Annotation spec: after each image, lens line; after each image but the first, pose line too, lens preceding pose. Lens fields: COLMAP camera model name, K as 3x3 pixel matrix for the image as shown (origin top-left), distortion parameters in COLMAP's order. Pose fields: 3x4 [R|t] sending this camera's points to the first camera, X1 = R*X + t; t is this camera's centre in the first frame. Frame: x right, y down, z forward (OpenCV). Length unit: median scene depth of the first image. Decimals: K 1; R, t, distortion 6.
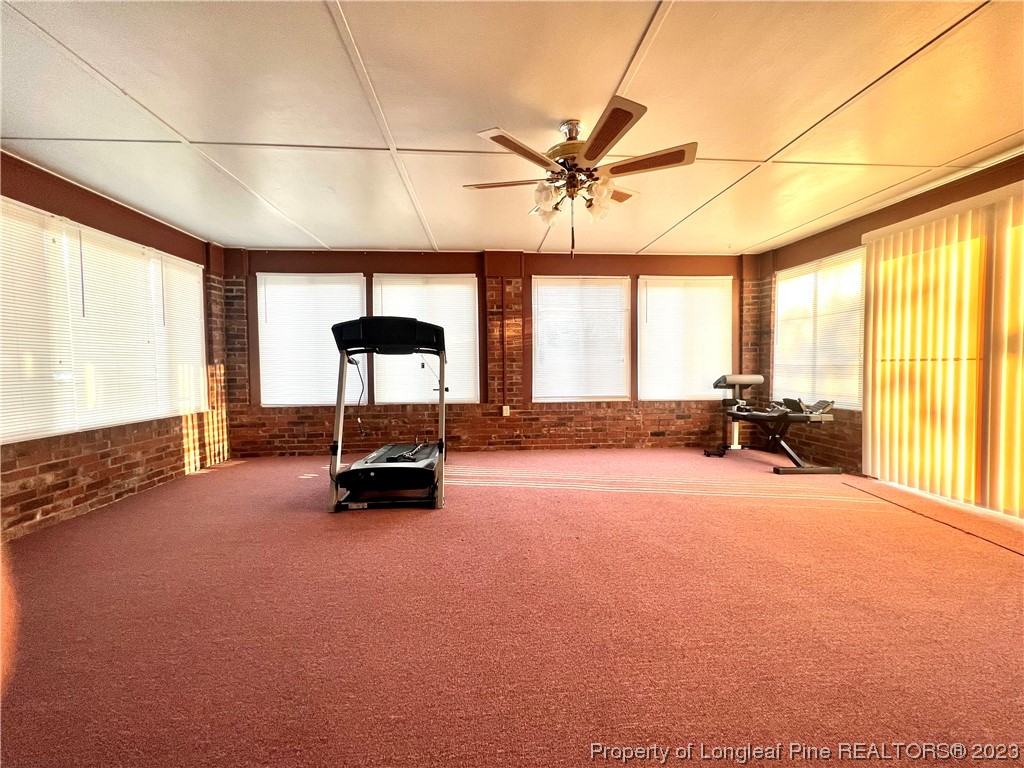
lens RADIAL K [[412.0, 0, 513.0], [0, 412.0, 381.5], [0, 0, 1]] dist [-0.000134, 0.000125]
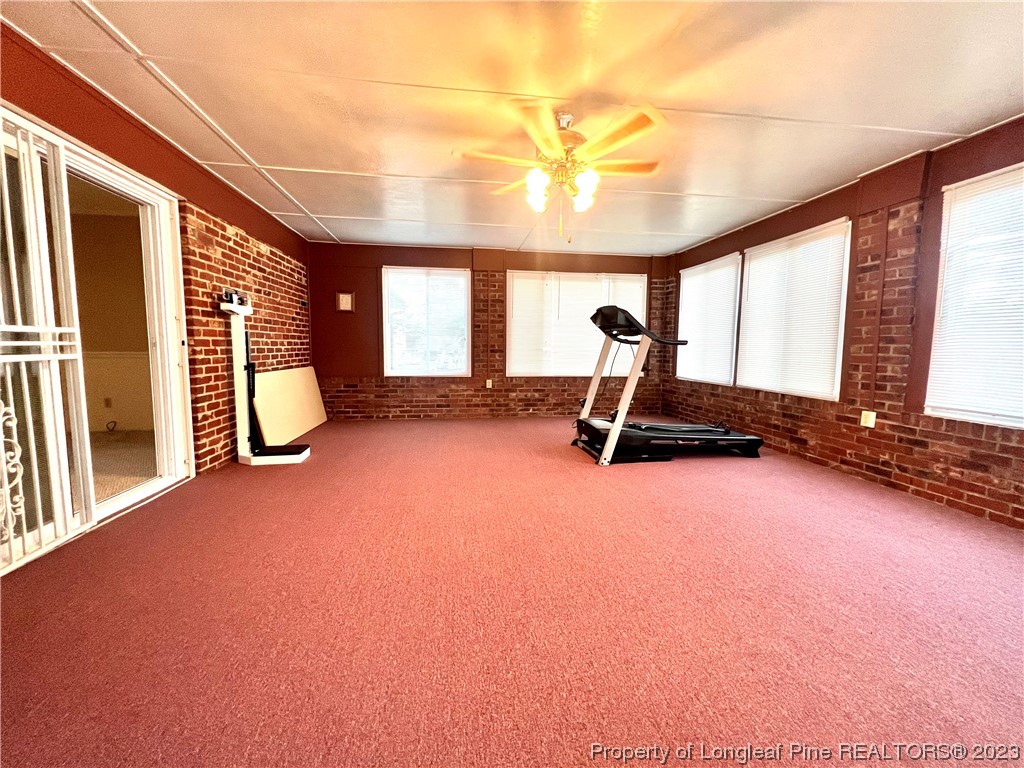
lens RADIAL K [[412.0, 0, 513.2], [0, 412.0, 382.7], [0, 0, 1]] dist [-0.000134, 0.000125]
pose [[0.075561, 0.099341, -0.992180, 0.584866], [-0.049245, 0.994183, 0.095791, -0.020110], [0.995924, 0.041622, 0.080013, 0.392386]]
